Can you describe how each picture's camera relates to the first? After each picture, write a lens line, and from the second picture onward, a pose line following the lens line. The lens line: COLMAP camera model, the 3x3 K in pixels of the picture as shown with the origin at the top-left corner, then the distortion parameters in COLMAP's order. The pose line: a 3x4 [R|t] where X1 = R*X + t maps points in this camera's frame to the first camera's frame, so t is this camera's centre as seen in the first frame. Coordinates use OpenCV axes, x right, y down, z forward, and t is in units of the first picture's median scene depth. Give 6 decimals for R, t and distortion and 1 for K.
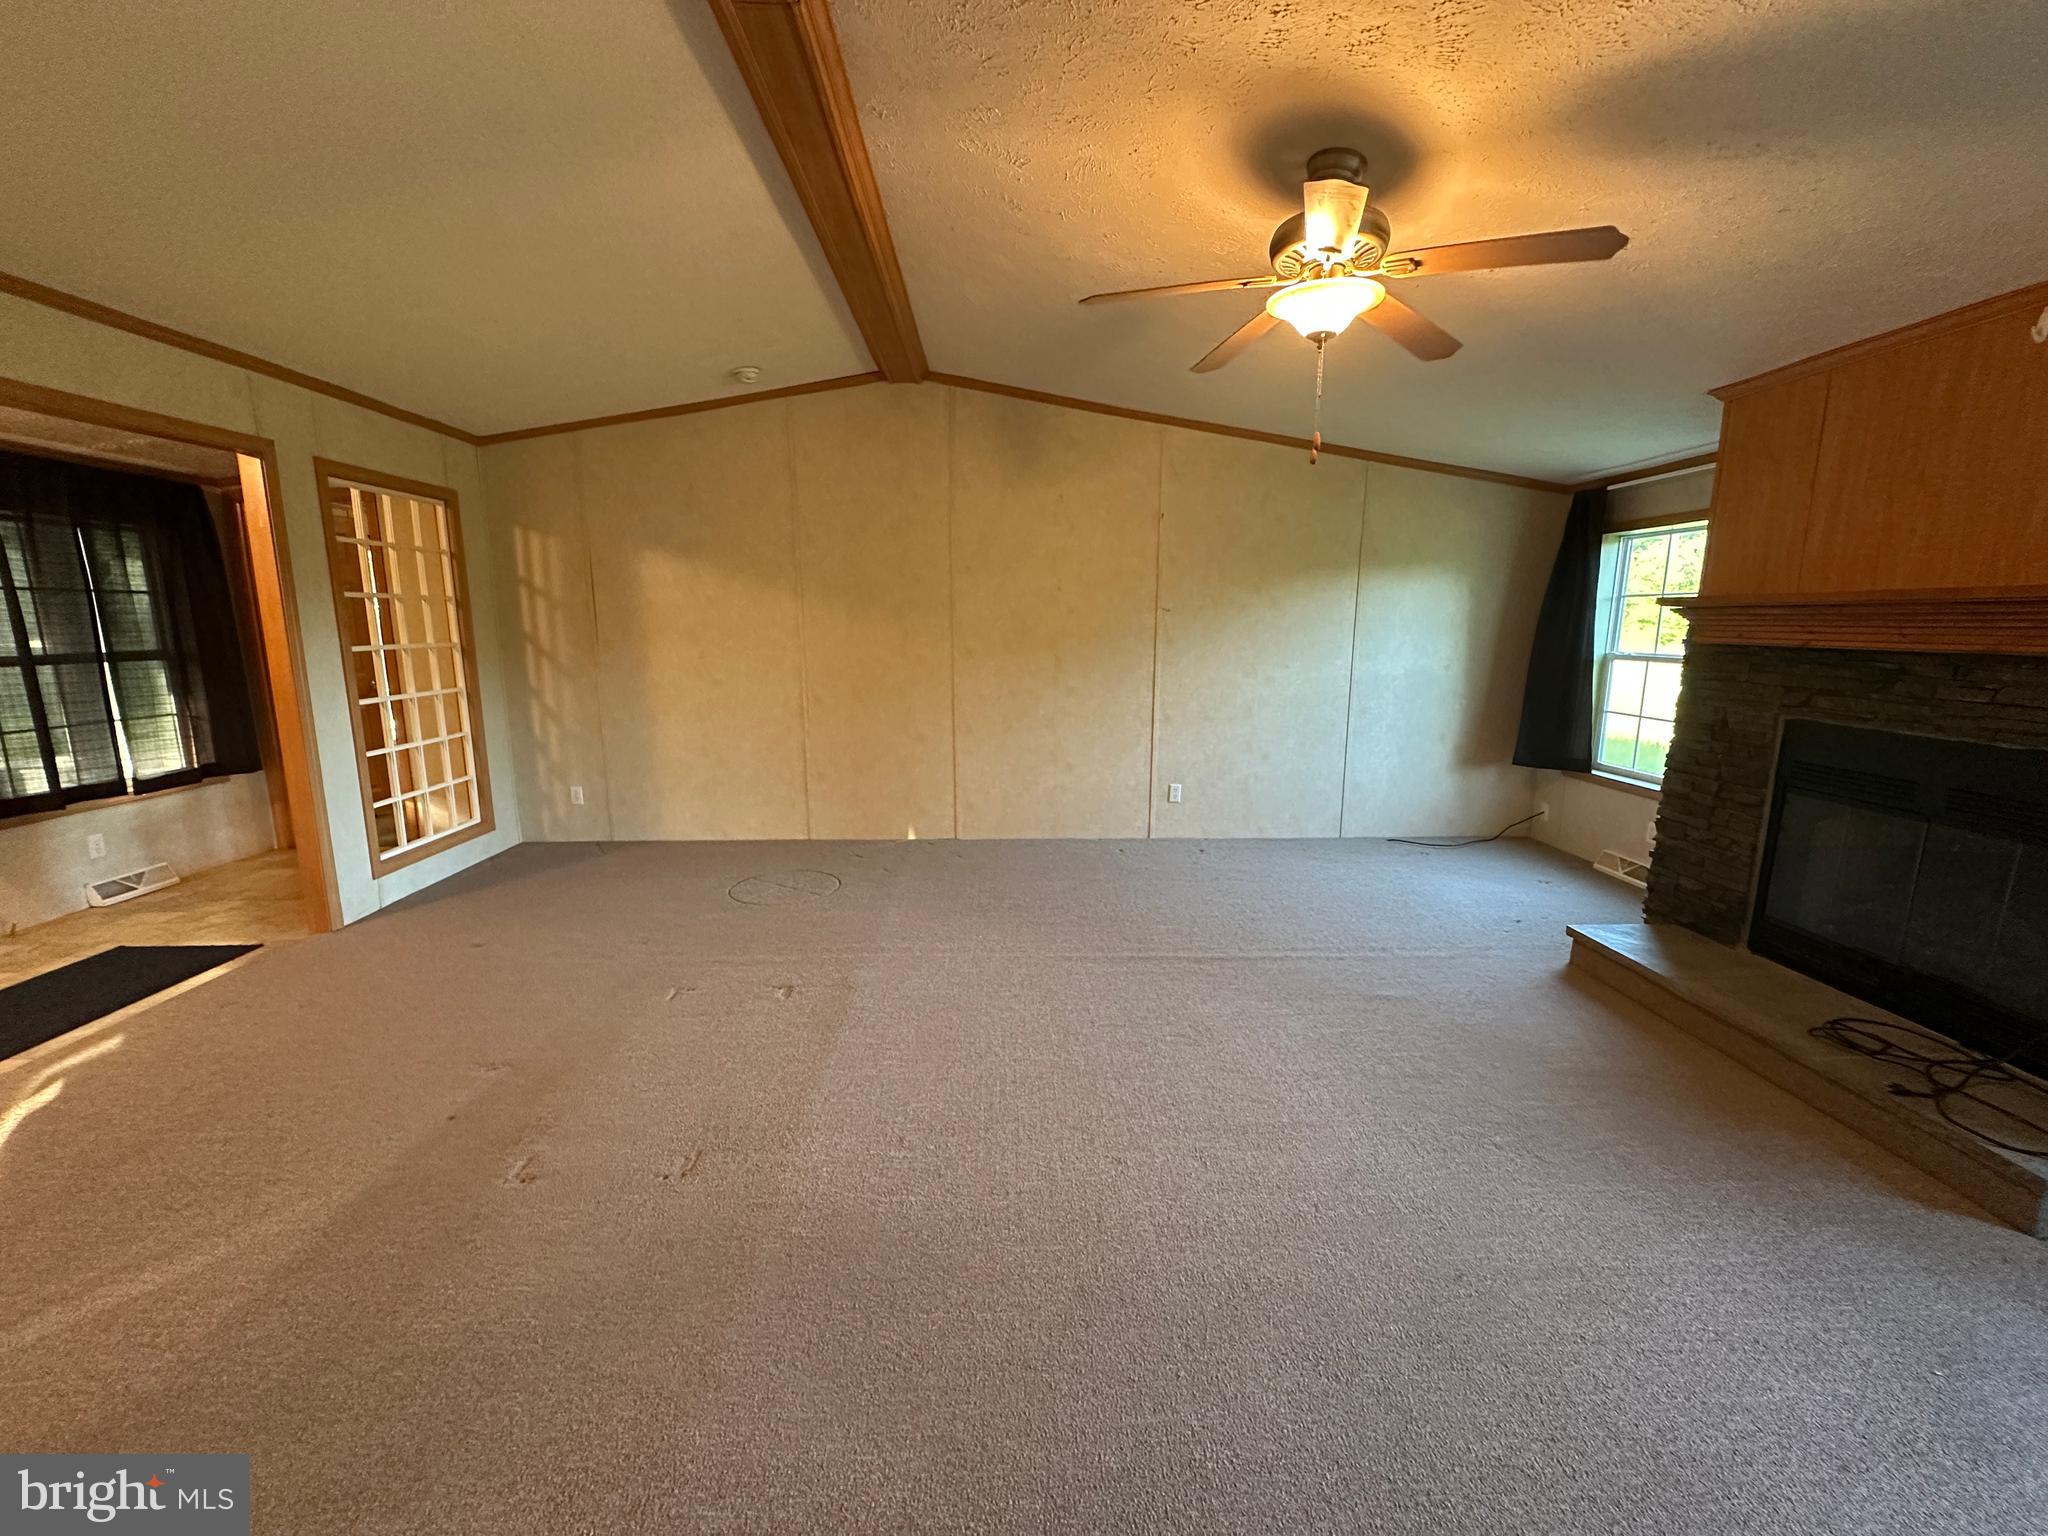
lens RADIAL K [[815.8, 0, 1021.5], [0, 815.8, 761.2], [0, 0, 1]] dist [-0.004087, 0.001090]
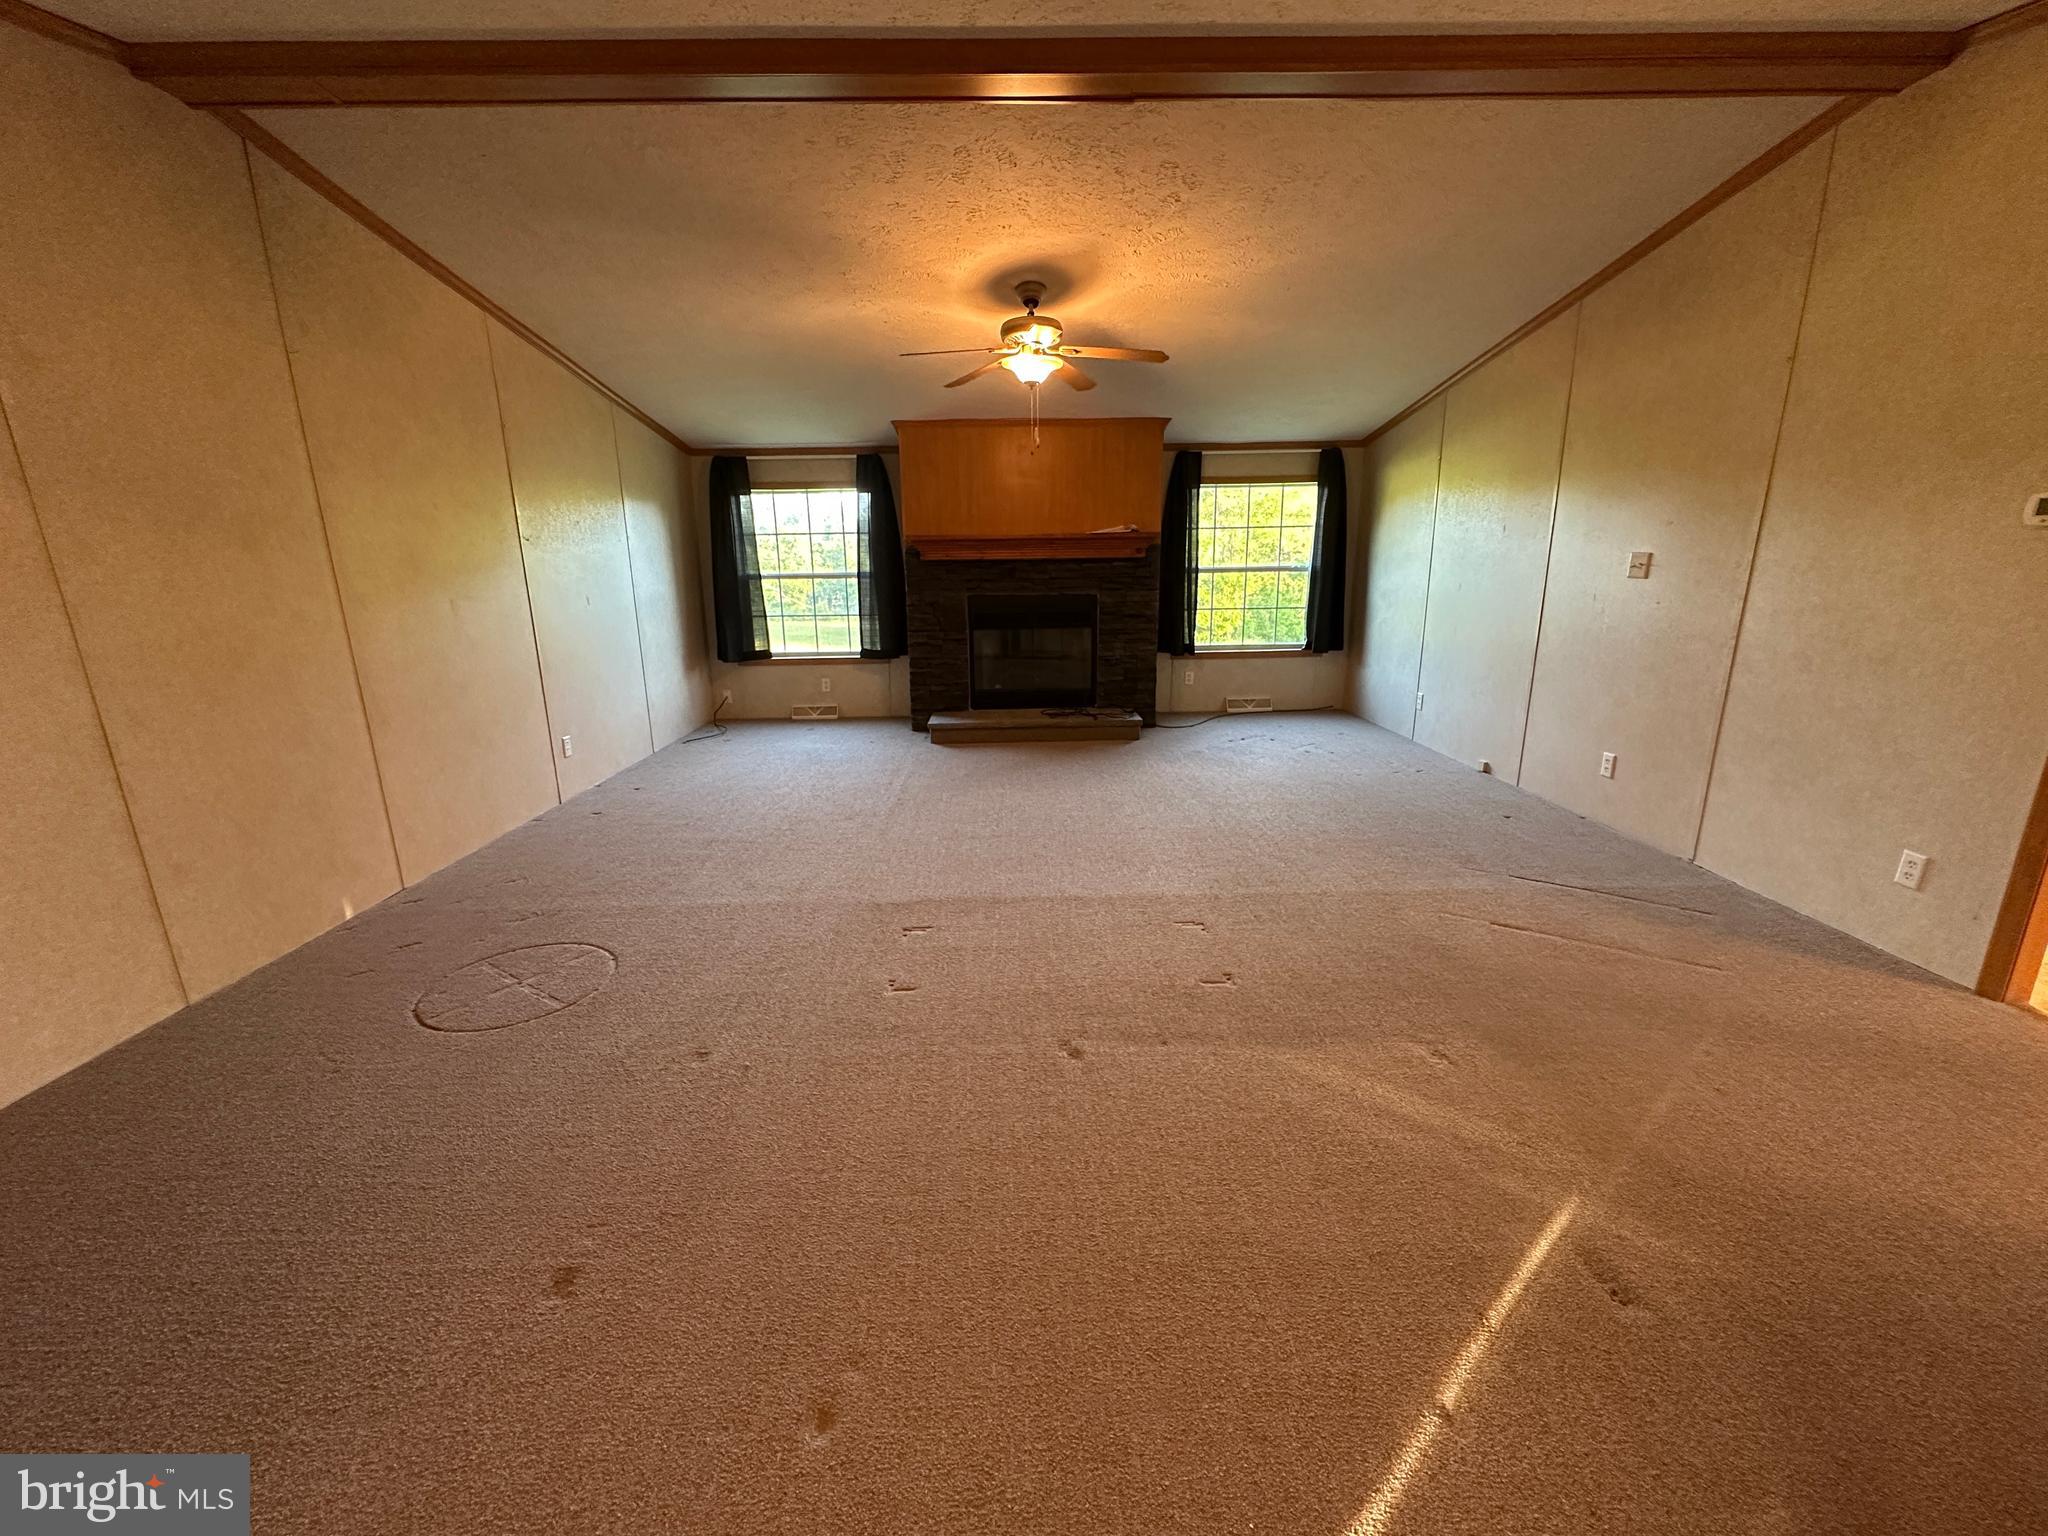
lens RADIAL K [[815.8, 0, 1029.0], [0, 815.8, 762.5], [0, 0, 1]] dist [-0.004087, 0.001090]
pose [[0.004654, -0.245194, 0.969463, -0.769182], [0.182899, 0.953328, 0.240236, -0.074415], [-0.983121, 0.176195, 0.049282, 0.516084]]
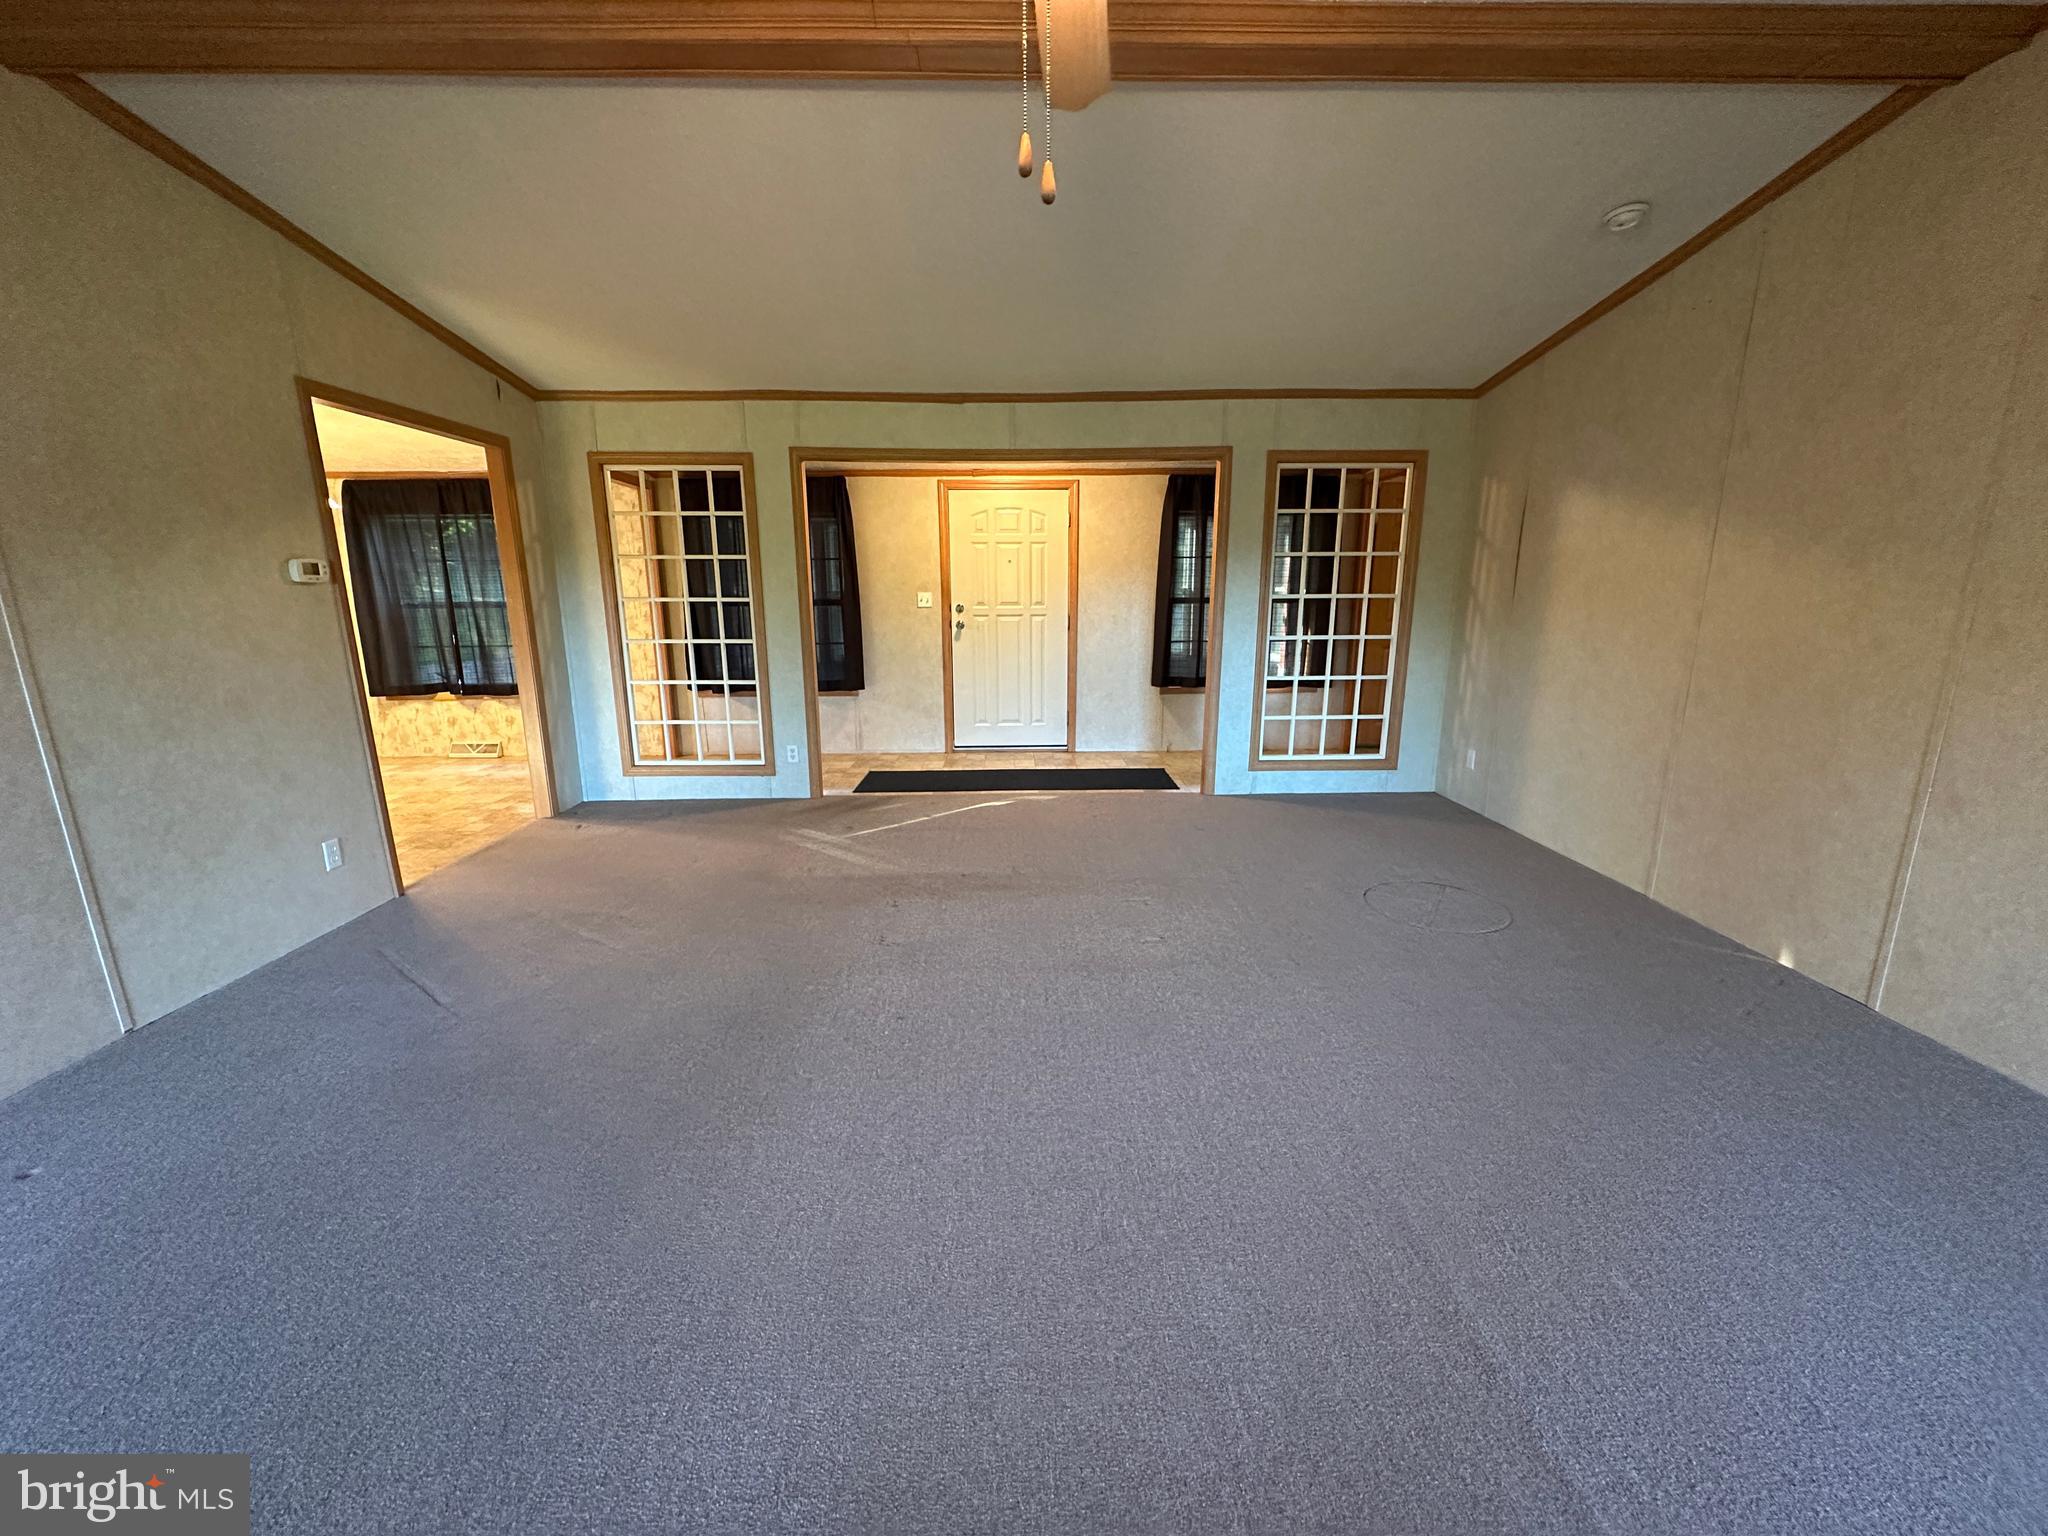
lens RADIAL K [[815.8, 0, 1023.2], [0, 815.8, 766.6], [0, 0, 1]] dist [-0.004087, 0.001090]
pose [[-0.007162, 0.221702, -0.975088, 0.427373], [-0.166014, 0.961317, 0.219791, -0.079327], [0.986097, 0.163453, 0.029921, 0.502637]]
